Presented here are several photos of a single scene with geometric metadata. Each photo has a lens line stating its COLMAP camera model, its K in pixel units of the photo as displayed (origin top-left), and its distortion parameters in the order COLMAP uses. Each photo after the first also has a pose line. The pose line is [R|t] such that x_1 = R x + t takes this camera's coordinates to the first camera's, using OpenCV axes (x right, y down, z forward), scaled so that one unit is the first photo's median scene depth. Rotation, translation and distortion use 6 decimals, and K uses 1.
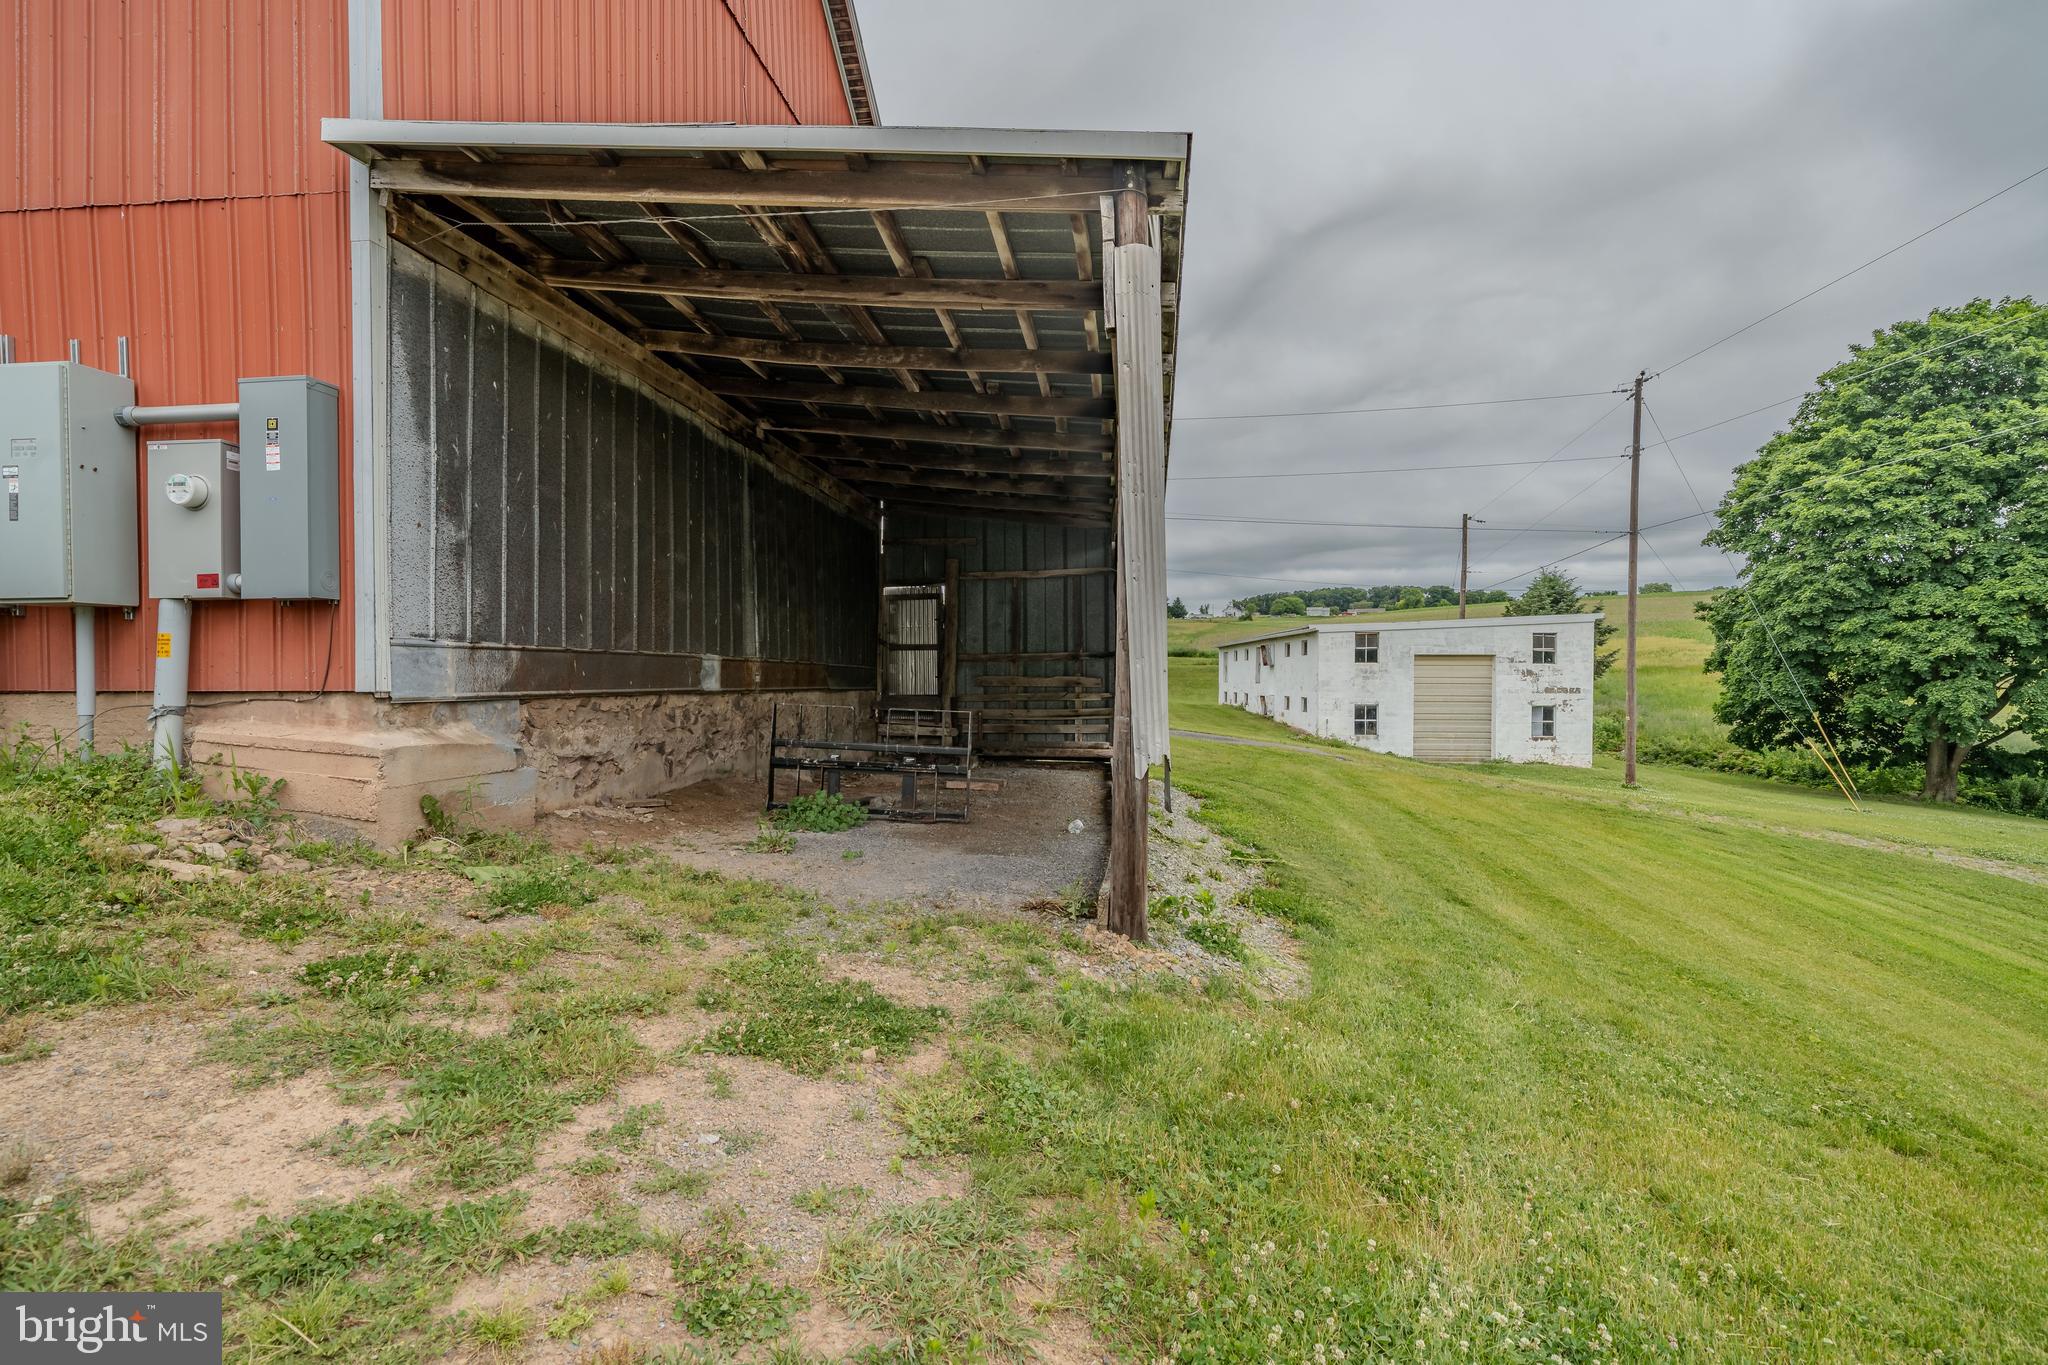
lens RADIAL K [[952.2, 0, 1027.0], [0, 952.2, 687.7], [0, 0, 1]] dist [-0.000643, -0.000004]
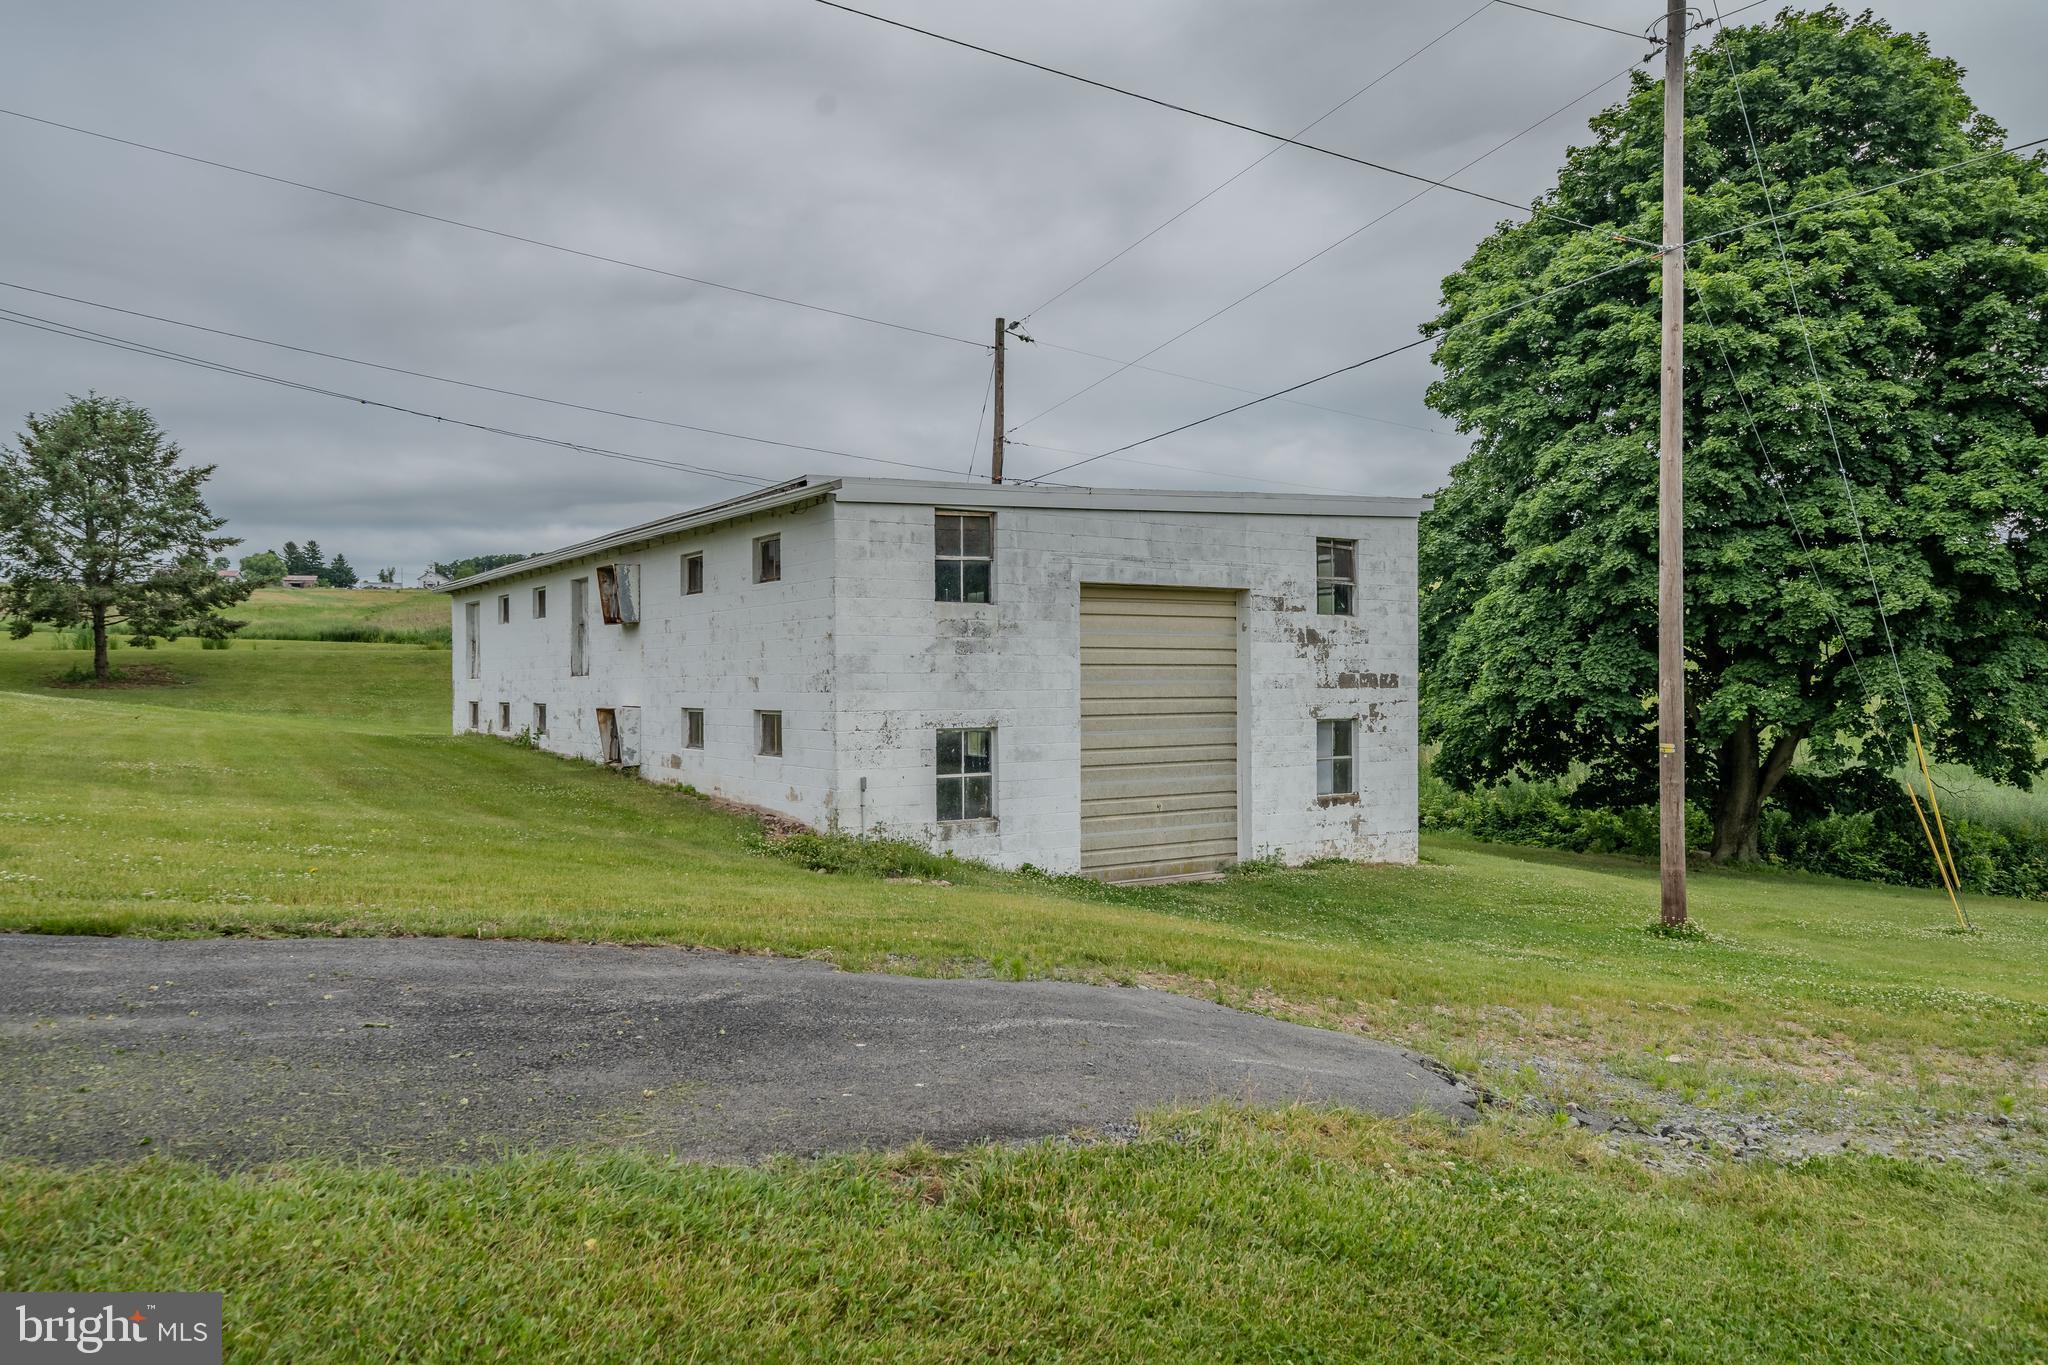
lens RADIAL K [[1426.4, 0, 1024.1], [0, 1426.4, 689.8], [0, 0, 1]] dist [-0.000060, 0.002272]
pose [[0.823277, -0.011560, 0.567521, 0.090621], [0.015091, 0.999885, -0.001525, 0.005385], [-0.567438, 0.009819, 0.823357, 0.577131]]
